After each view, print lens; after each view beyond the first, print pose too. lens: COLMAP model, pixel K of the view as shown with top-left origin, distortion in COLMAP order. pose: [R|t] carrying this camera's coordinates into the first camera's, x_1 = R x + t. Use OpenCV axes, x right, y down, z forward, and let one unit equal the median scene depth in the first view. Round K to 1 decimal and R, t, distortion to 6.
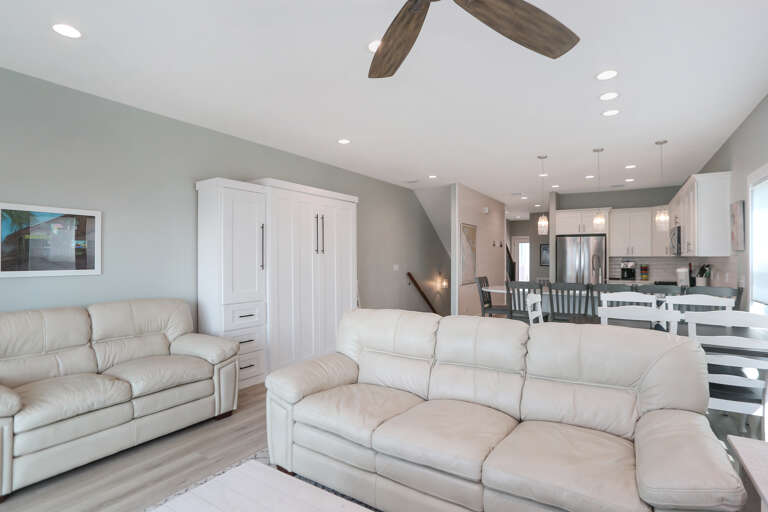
lens RADIAL K [[392.4, 0, 384.0], [0, 392.4, 256.0], [0, 0, 1]] dist [-0.019105, 0.000134]
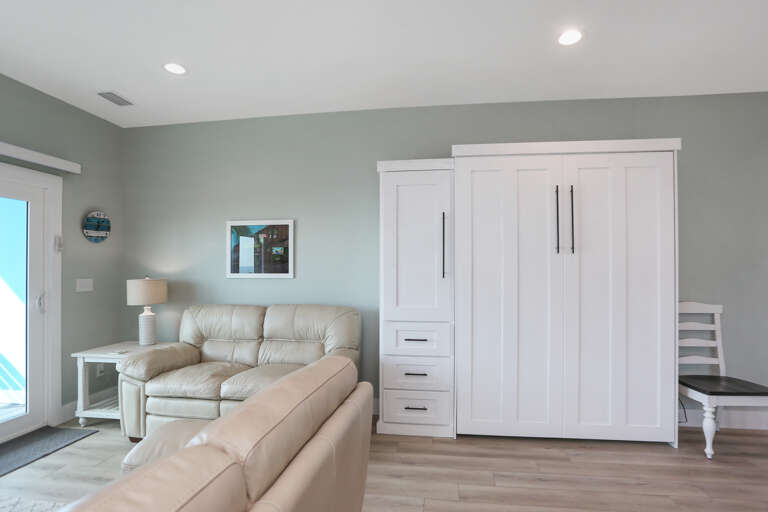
lens RADIAL K [[391.6, 0, 396.7], [0, 391.6, 267.5], [0, 0, 1]] dist [-0.076534, 0.035844]
pose [[0.415247, -0.002861, -0.909704, 0.367285], [0.004579, 0.999989, -0.001055, 0.019949], [0.909697, -0.003728, 0.415256, 0.799593]]
